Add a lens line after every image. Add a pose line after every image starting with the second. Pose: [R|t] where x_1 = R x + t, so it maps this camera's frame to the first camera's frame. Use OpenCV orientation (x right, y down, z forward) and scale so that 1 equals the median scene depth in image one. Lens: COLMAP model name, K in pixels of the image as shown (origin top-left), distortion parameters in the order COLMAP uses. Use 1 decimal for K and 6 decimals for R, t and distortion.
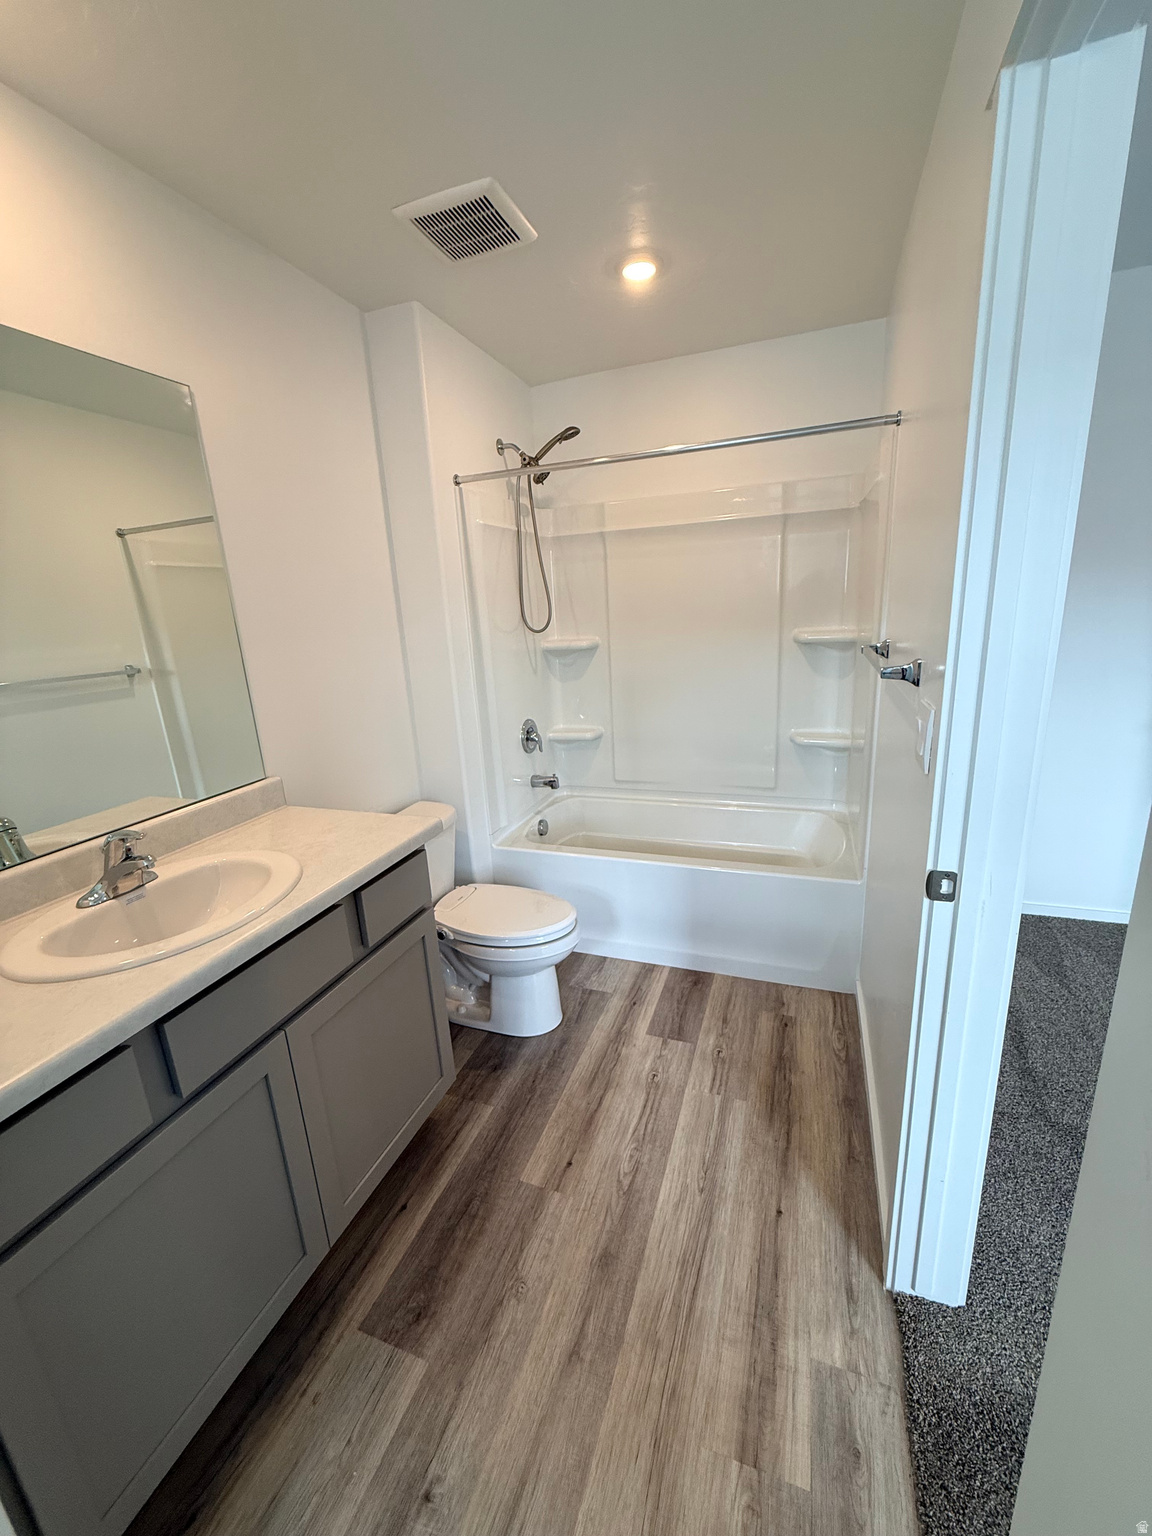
lens RADIAL K [[617.1, 0, 586.4], [0, 617.1, 772.5], [0, 0, 1]] dist [0.004665, -0.000253]
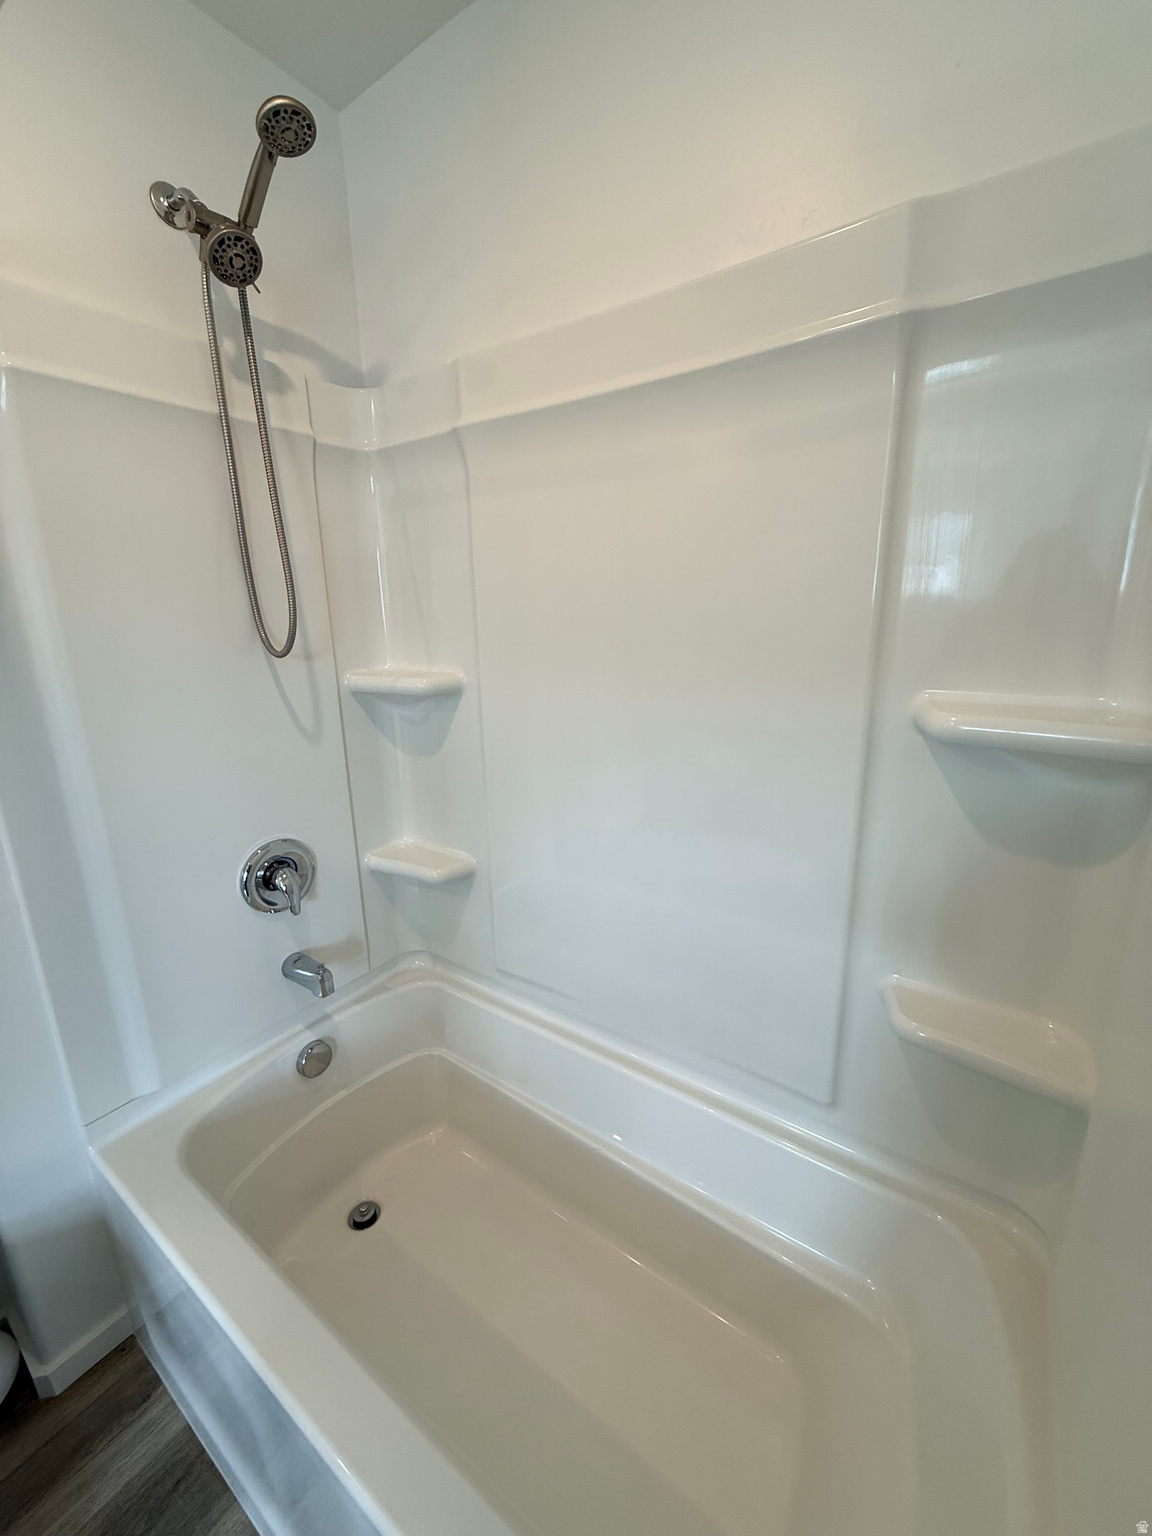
lens RADIAL K [[617.1, 0, 577.2], [0, 617.1, 770.9], [0, 0, 1]] dist [0.004665, -0.000253]
pose [[0.963814, 0.090779, -0.250644, 0.838147], [-0.093558, 0.995613, 0.000831, -0.566871], [0.249620, 0.022649, 0.968079, 2.164152]]
